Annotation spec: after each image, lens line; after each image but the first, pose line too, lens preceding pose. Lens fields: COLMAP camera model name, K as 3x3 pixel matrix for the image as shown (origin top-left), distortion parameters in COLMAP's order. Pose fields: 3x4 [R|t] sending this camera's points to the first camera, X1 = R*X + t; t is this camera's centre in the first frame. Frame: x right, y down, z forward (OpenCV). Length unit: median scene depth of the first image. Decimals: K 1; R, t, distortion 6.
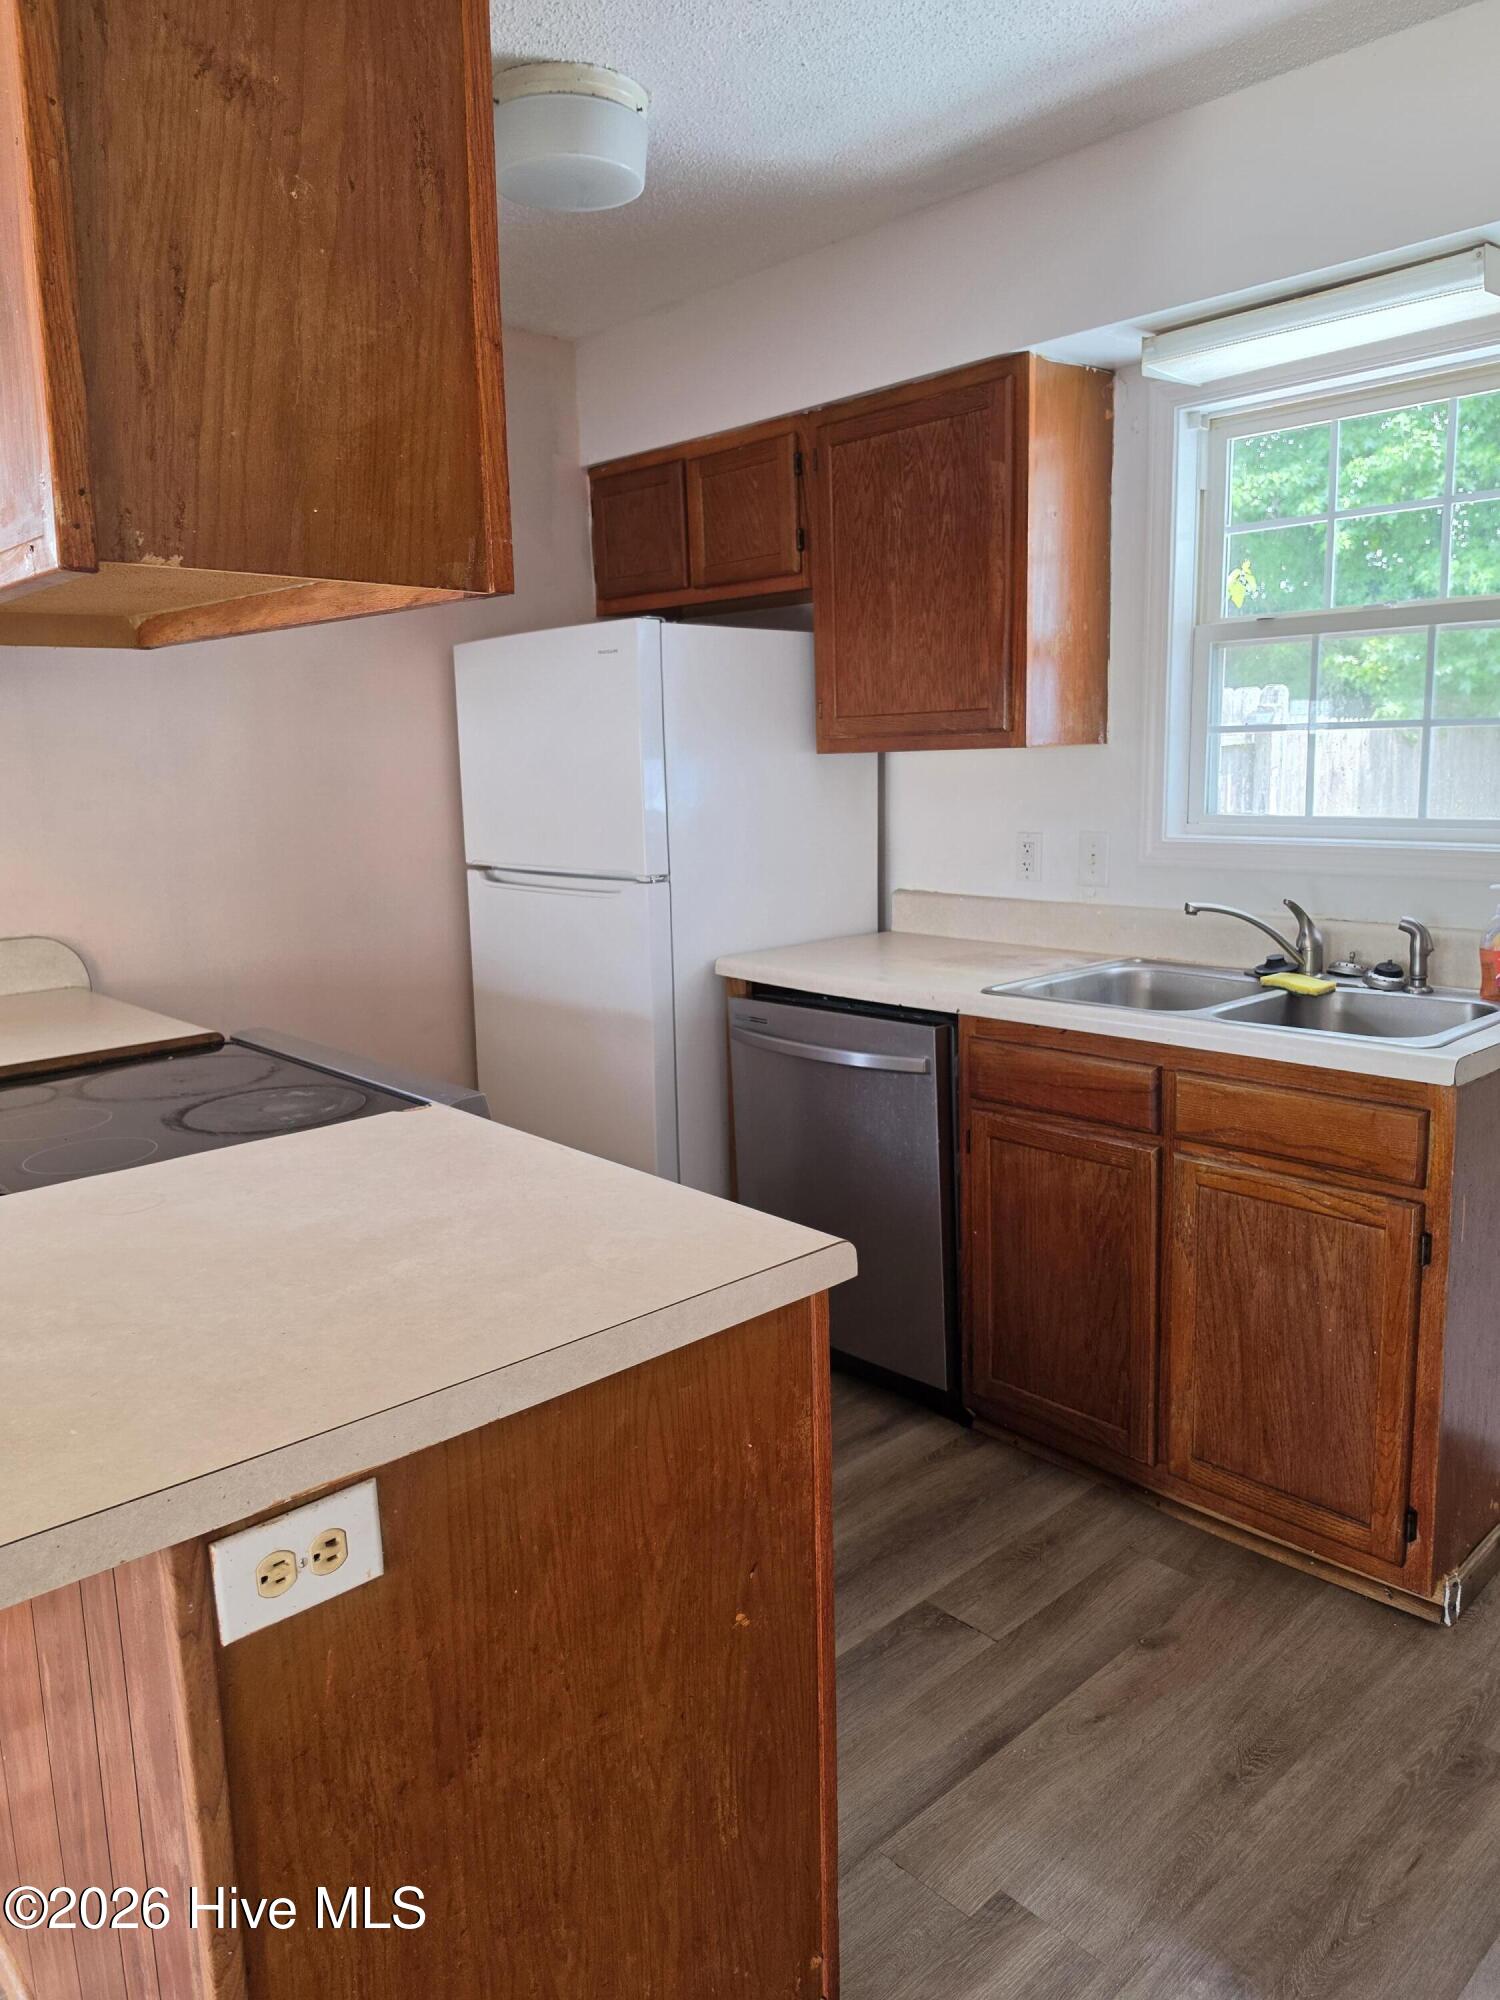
lens RADIAL K [[1419.9, 0, 750.0], [0, 1419.9, 1000.0], [0, 0, 1]] dist [0.001085, 0.000032]
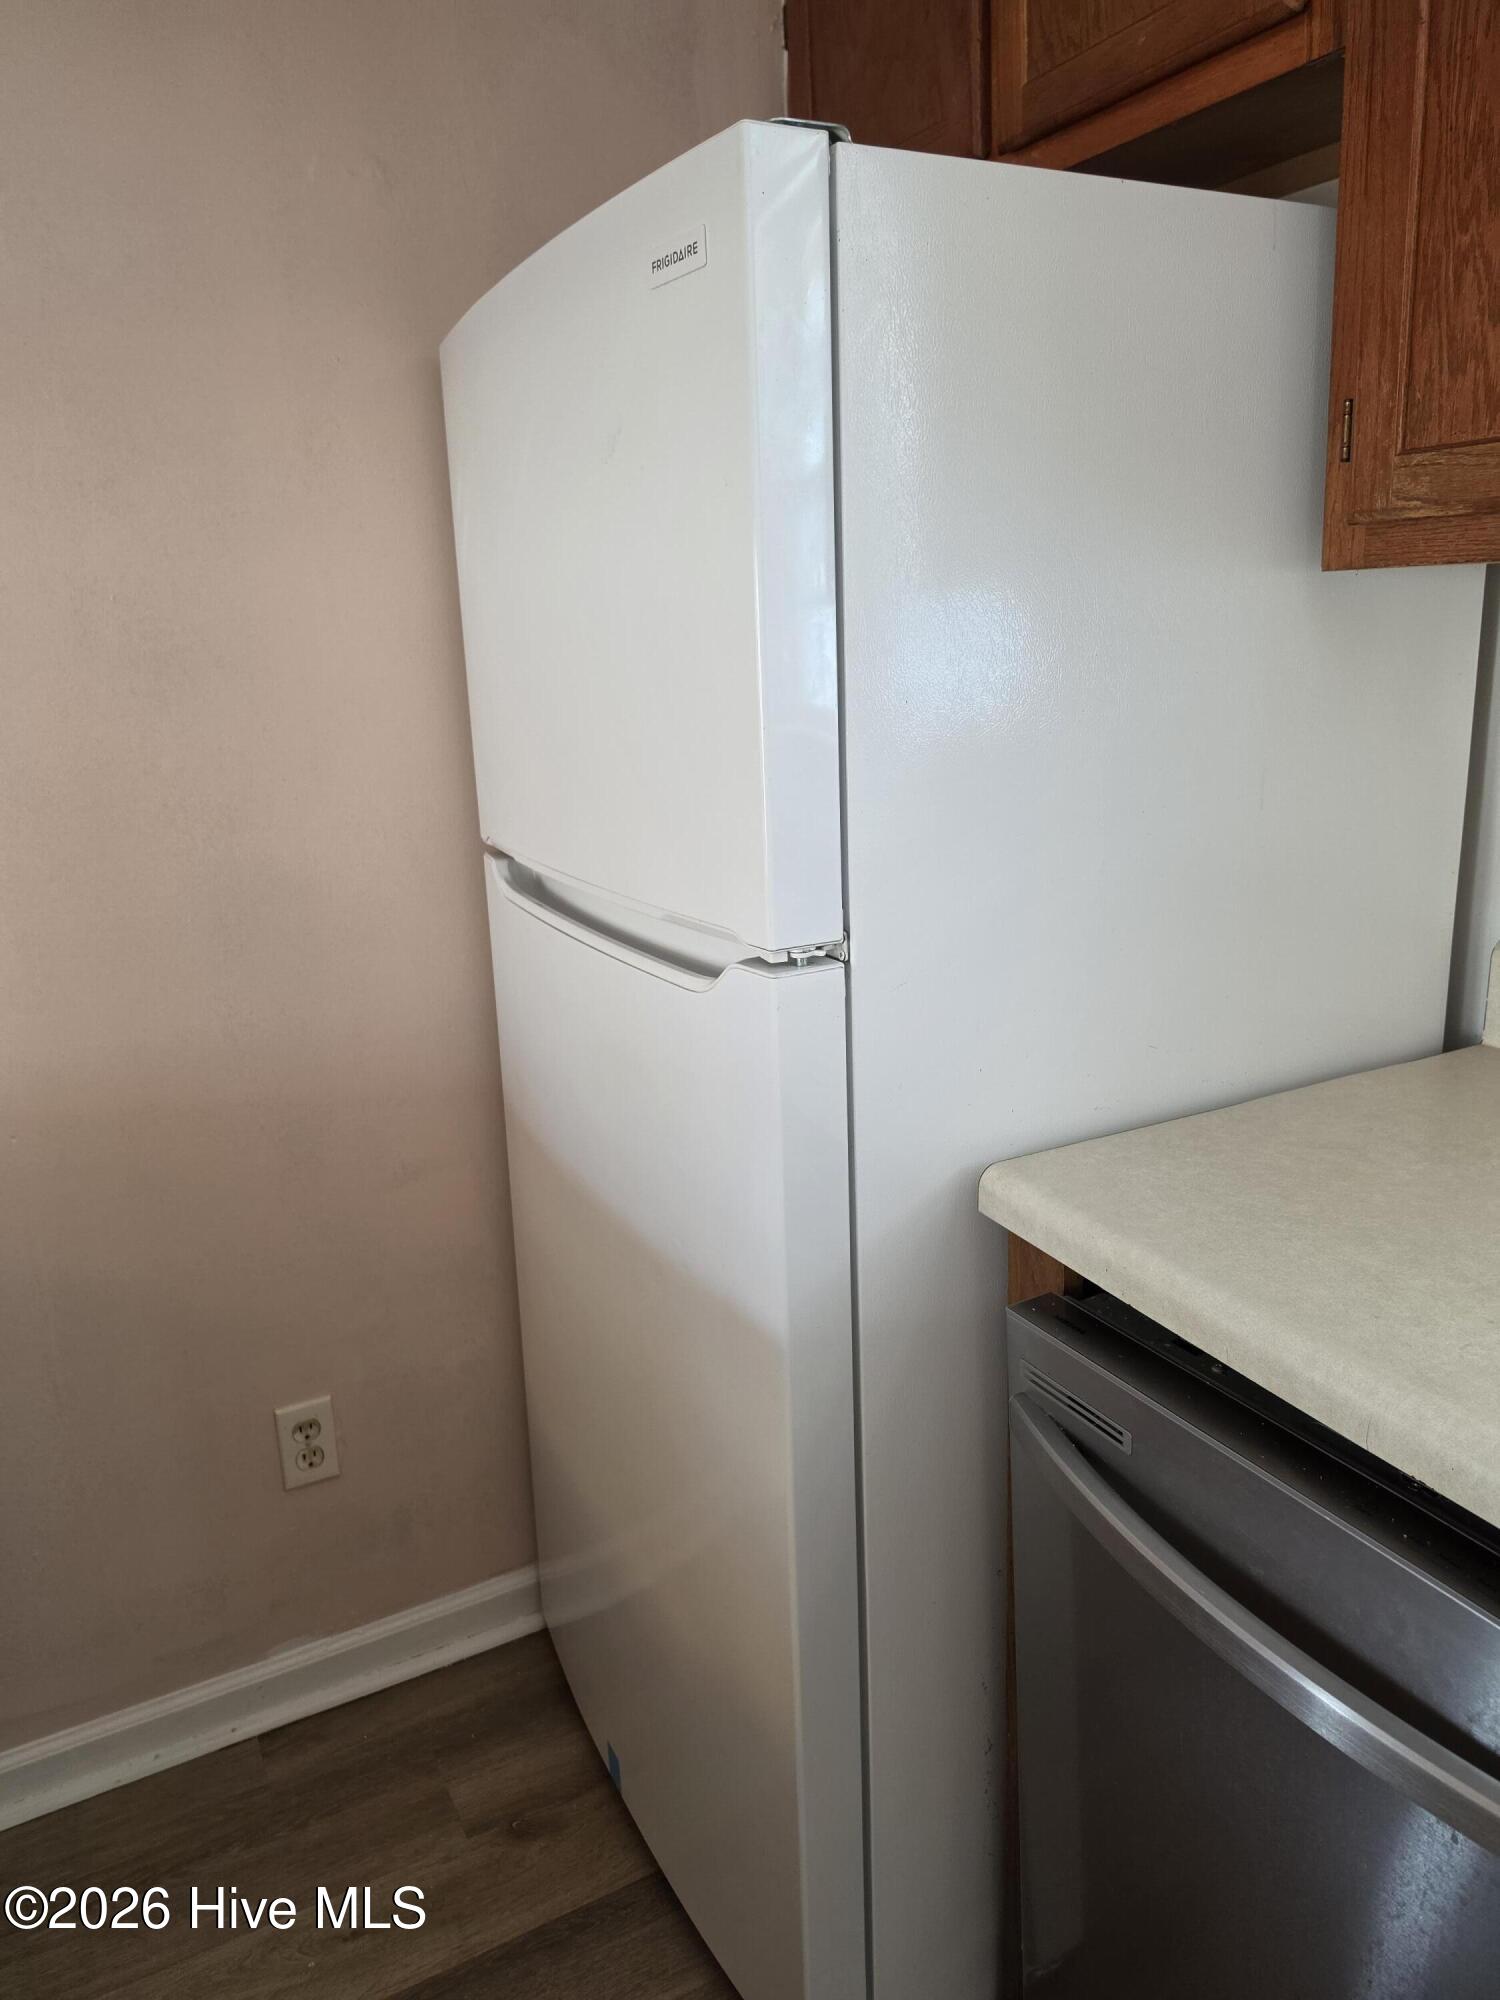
lens RADIAL K [[1419.9, 0, 750.0], [0, 1419.9, 1000.0], [0, 0, 1]] dist [0.001085, 0.000032]
pose [[0.965788, 0.050877, -0.254292, 0.006504], [-0.028815, 0.995548, 0.089746, -0.098175], [0.257725, -0.079348, 0.962955, 0.629363]]
